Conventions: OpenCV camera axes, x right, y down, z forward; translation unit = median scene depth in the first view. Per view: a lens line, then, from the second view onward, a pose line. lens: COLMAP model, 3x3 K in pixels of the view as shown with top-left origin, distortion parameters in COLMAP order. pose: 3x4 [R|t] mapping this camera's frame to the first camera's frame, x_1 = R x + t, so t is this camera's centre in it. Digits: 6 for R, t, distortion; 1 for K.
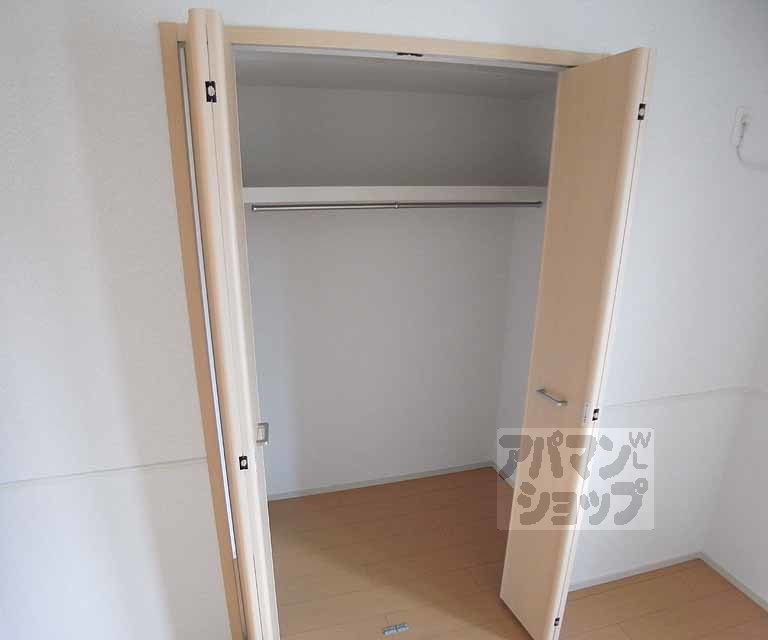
lens RADIAL K [[438.0, 0, 361.8], [0, 438.0, 319.8], [0, 0, 1]] dist [-0.000431, -0.042846]
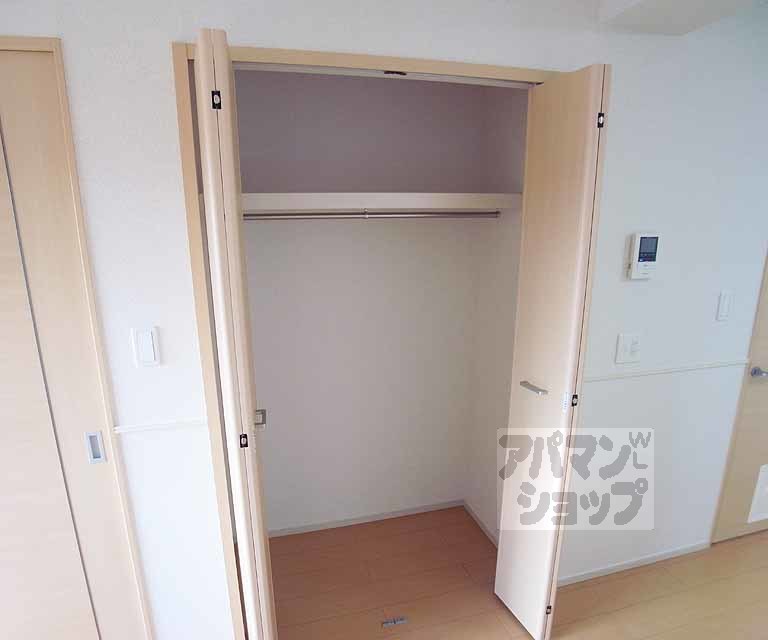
lens RADIAL K [[465.0, 0, 384.6], [0, 465.0, 337.9], [0, 0, 1]] dist [-0.035479, -0.000052]
pose [[0.999259, -0.011865, 0.036608, 0.034899], [0.012960, 0.999471, -0.029834, 0.097785], [-0.036235, 0.030286, 0.998884, -0.144275]]
